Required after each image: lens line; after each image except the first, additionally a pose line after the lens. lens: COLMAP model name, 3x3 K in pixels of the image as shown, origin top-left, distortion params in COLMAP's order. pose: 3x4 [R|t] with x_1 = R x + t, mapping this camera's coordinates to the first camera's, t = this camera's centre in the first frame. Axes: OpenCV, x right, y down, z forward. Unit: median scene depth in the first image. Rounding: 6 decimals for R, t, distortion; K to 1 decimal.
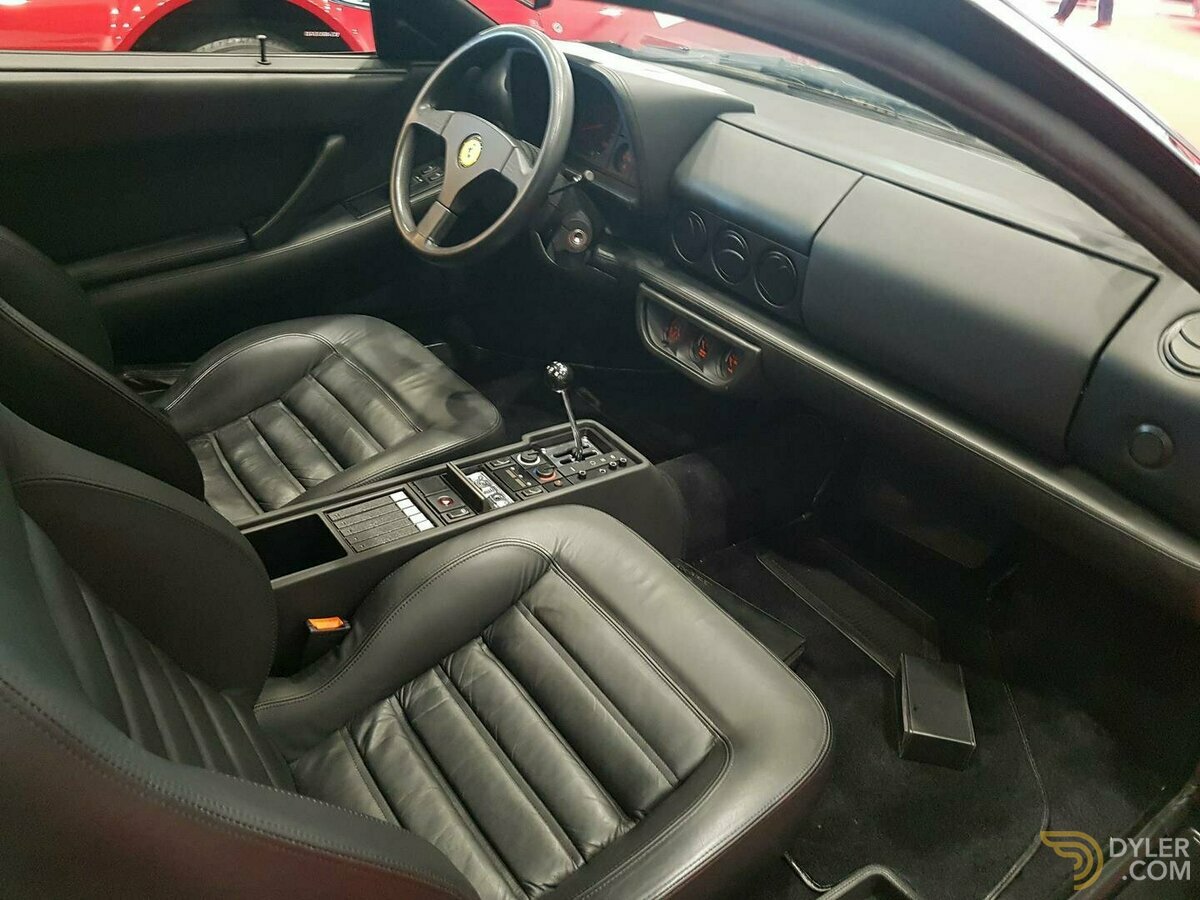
lens RADIAL K [[910.6, 0, 600.0], [0, 910.6, 450.0], [0, 0, 1]] dist [-0.066964, -0.050013]
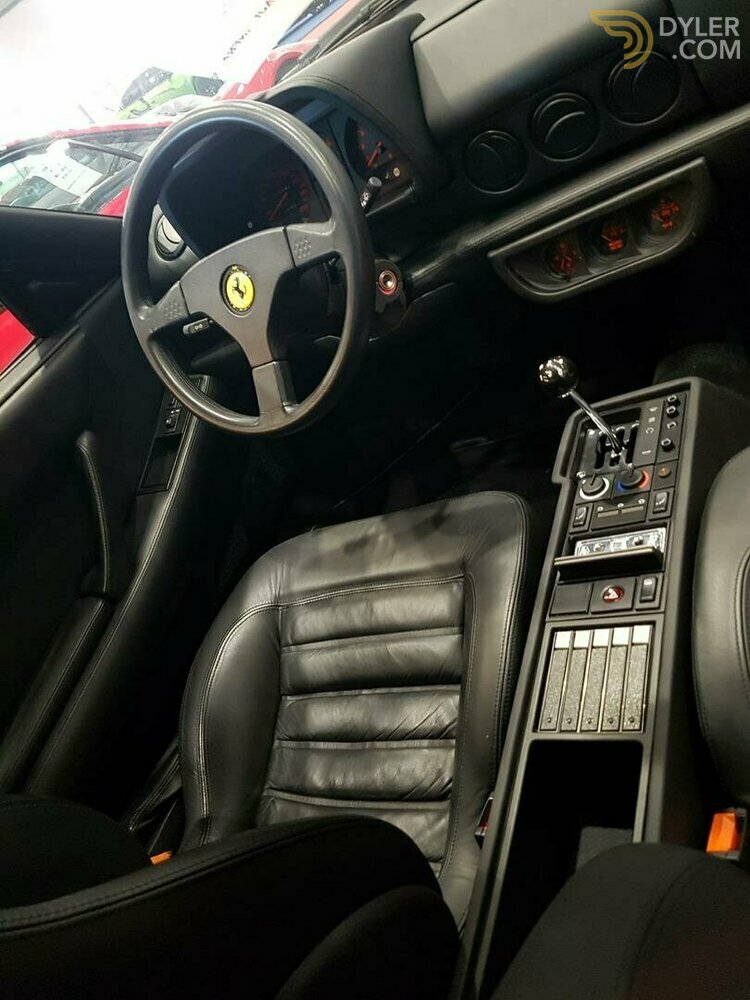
lens RADIAL K [[827.3, 0, 375.0], [0, 827.3, 500.0], [0, 0, 1]] dist [0.122206, -0.456510]
pose [[0.657294, -0.753338, 0.021108, -0.203135], [0.753402, 0.656139, -0.043204, -0.085197], [0.018698, 0.044301, 0.998843, 0.271972]]
